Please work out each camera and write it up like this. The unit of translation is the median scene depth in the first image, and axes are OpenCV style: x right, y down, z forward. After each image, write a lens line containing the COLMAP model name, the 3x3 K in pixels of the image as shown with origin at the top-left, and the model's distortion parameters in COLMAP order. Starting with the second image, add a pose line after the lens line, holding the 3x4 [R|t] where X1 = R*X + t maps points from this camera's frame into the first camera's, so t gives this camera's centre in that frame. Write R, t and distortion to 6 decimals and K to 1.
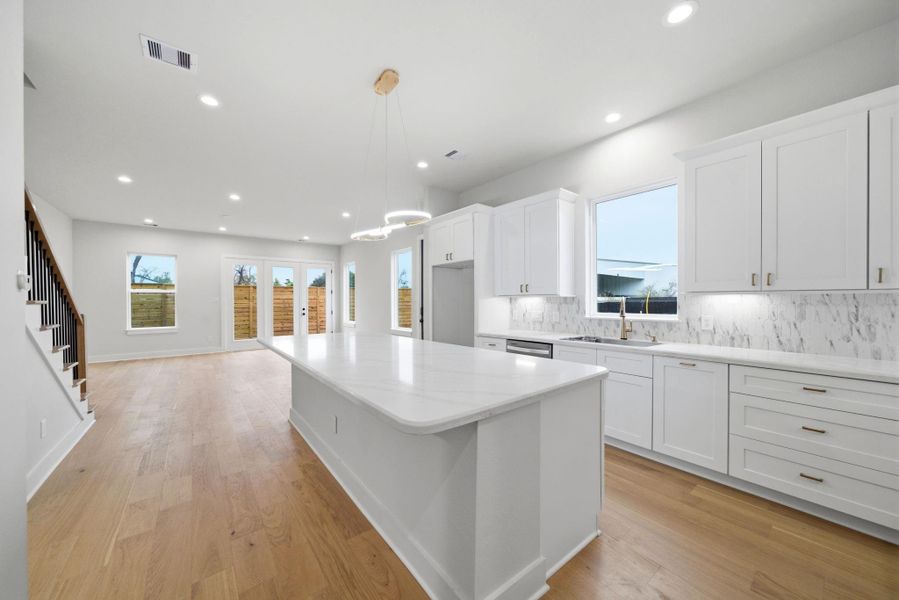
lens RADIAL K [[329.1, 0, 446.4], [0, 329.1, 302.3], [0, 0, 1]] dist [0.002163, 0.000900]
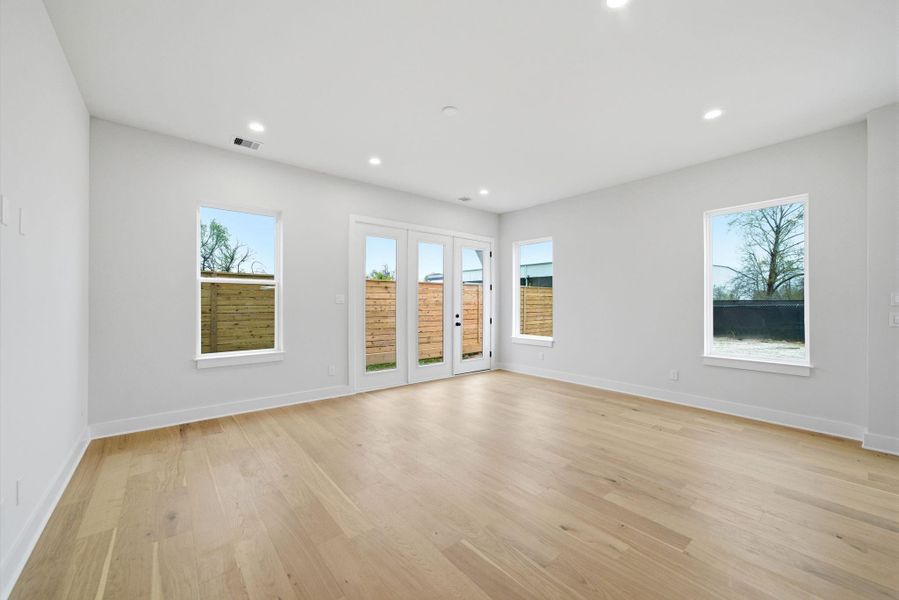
lens RADIAL K [[352.0, 0, 454.4], [0, 352.0, 301.7], [0, 0, 1]] dist [-0.017595, 0.001622]
pose [[0.999267, 0.006969, 0.037633, -1.244623], [-0.006687, 0.999949, -0.007597, -0.001156], [-0.037684, 0.007340, 0.999263, 0.974186]]
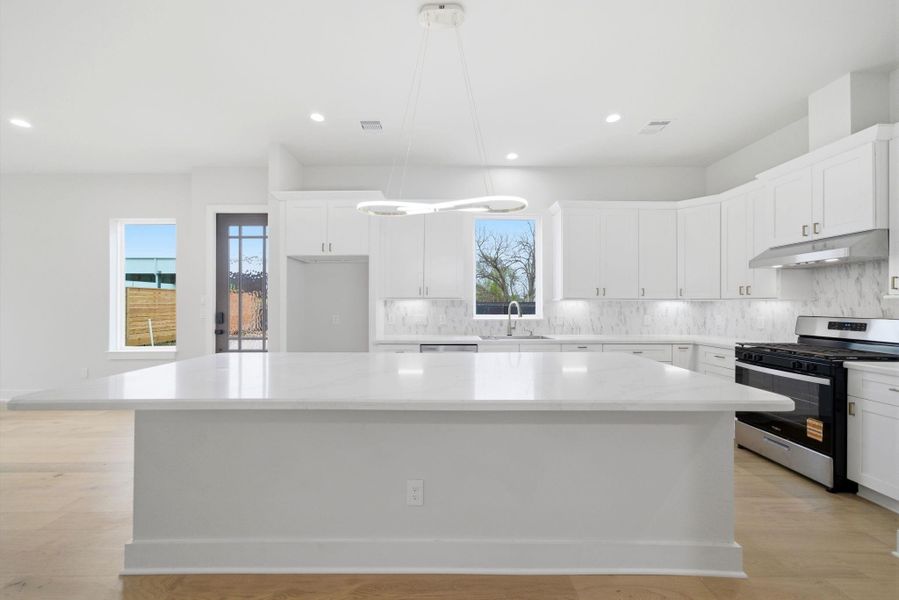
lens RADIAL K [[337.4, 0, 443.9], [0, 337.4, 303.0], [0, 0, 1]] dist [-0.001824, 0.000805]
pose [[0.611195, 0.008748, 0.791432, -0.581616], [-0.000437, 0.999942, -0.010715, 0.003481], [-0.791480, 0.006203, 0.611164, 0.385374]]
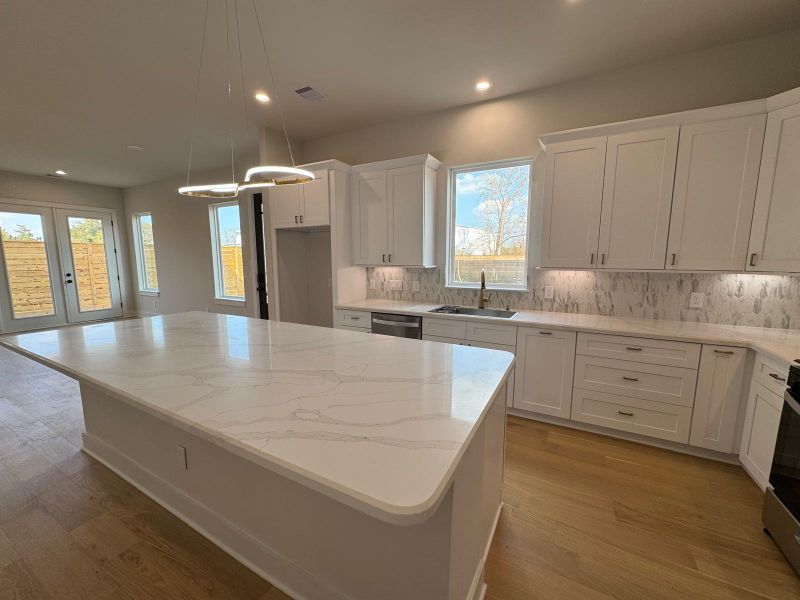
lens RADIAL K [[318.9, 0, 402.7], [0, 318.9, 299.0], [0, 0, 1]] dist [0.004874, -0.001178]
pose [[0.914891, -0.051934, 0.400347, -0.110688], [-0.000074, 0.991669, 0.128811, -0.049289], [-0.403702, -0.117878, 0.907265, 0.141731]]
